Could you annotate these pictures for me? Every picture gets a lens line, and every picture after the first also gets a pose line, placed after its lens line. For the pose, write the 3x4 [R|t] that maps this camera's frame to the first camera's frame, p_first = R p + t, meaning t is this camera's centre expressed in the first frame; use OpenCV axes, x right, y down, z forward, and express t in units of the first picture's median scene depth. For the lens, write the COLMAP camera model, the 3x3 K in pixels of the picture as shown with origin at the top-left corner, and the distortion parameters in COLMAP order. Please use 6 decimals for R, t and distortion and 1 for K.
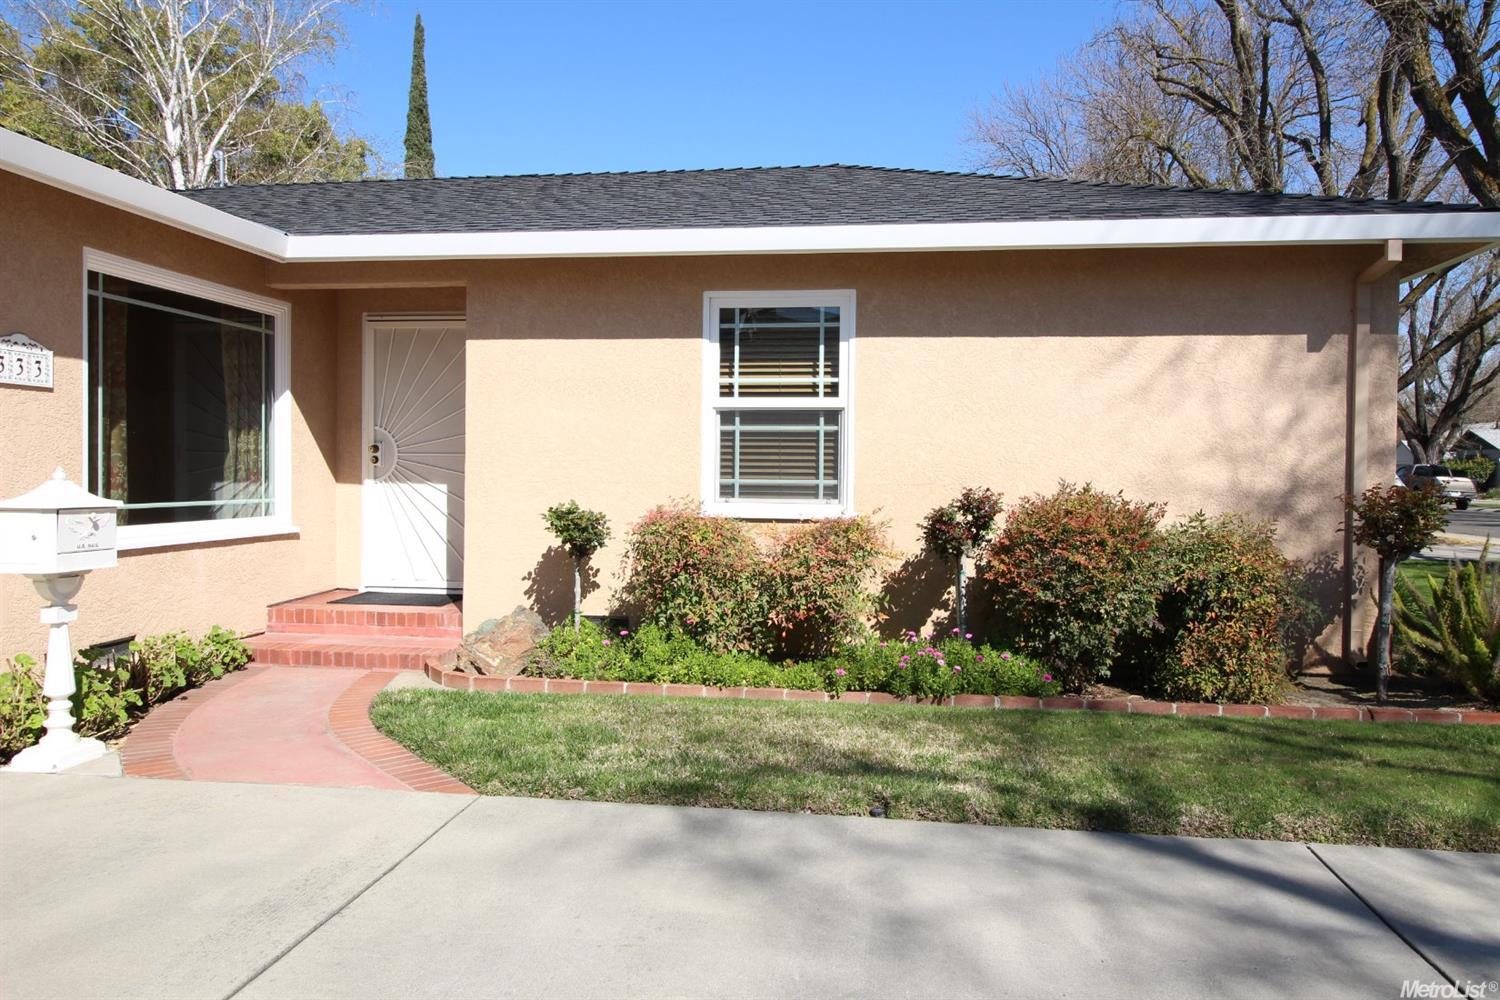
lens RADIAL K [[1032.5, 0, 765.0], [0, 1032.5, 487.9], [0, 0, 1]] dist [0.007530, -0.008906]
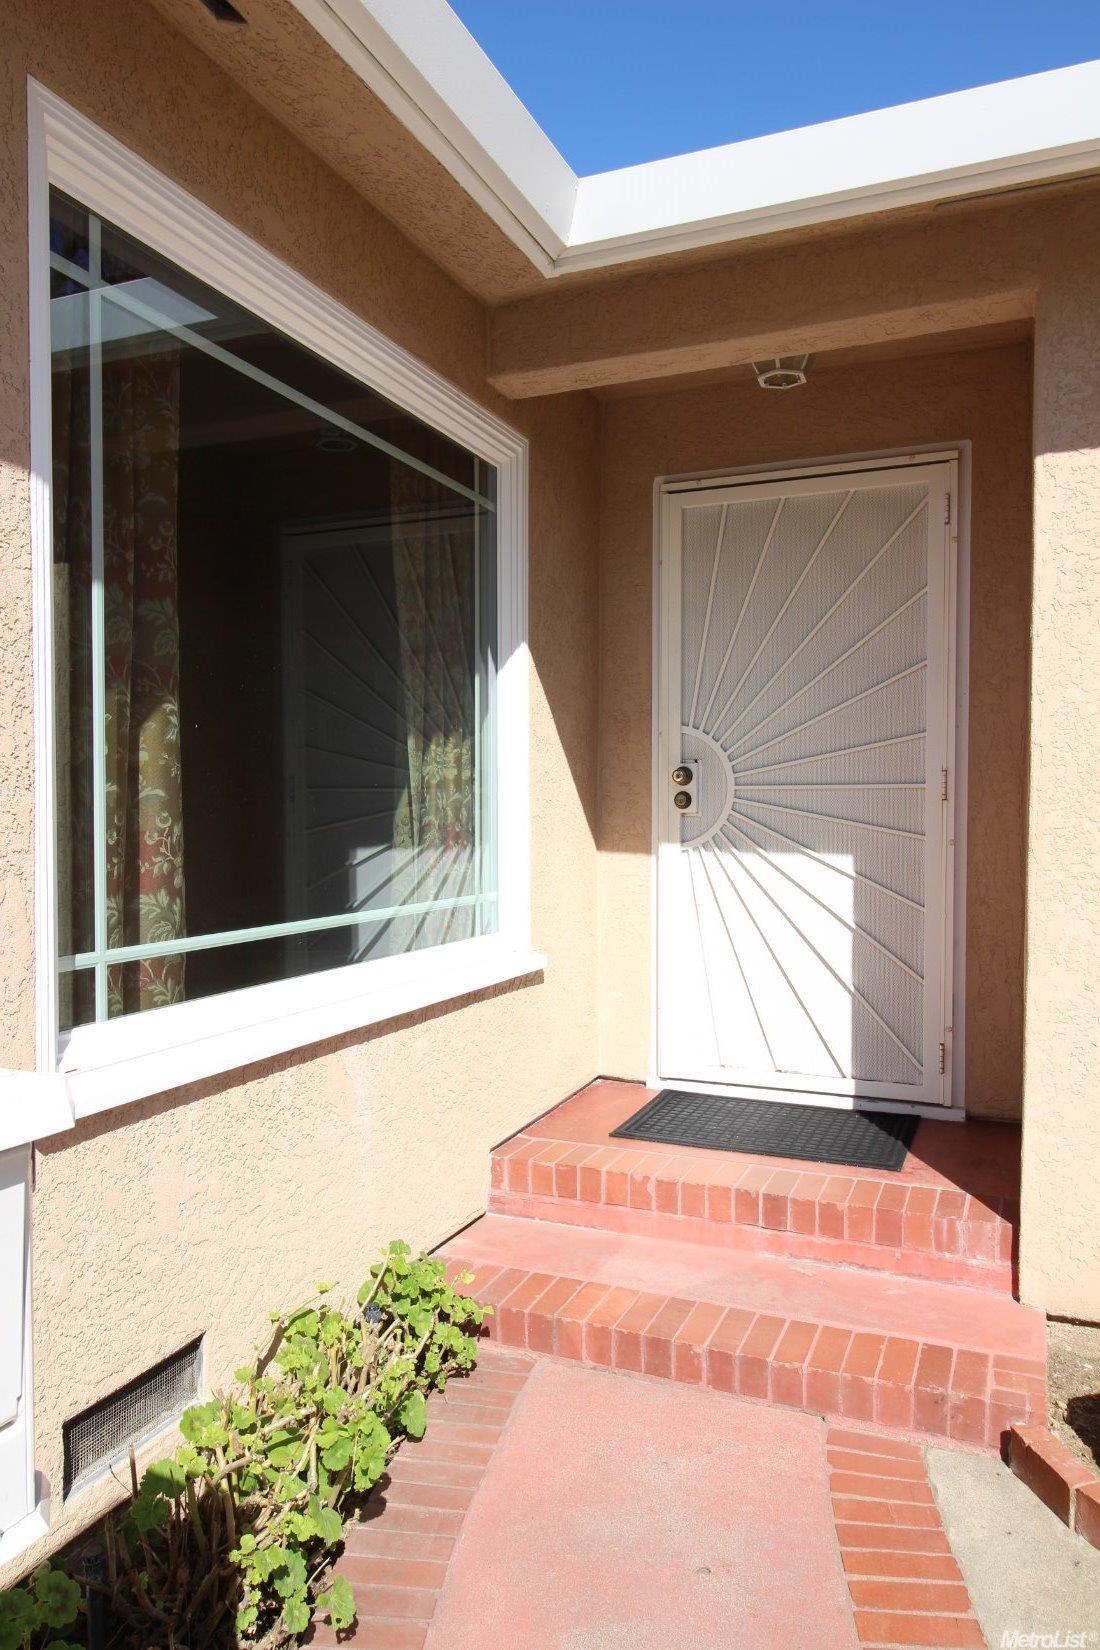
lens RADIAL K [[1135.8, 0, 548.3], [0, 1135.8, 832.6], [0, 0, 1]] dist [0.007530, -0.008906]
pose [[0.962209, -0.004896, -0.272267, -0.334961], [0.005676, 0.999982, 0.002078, -0.016184], [0.272252, -0.003545, 0.962219, 0.566396]]
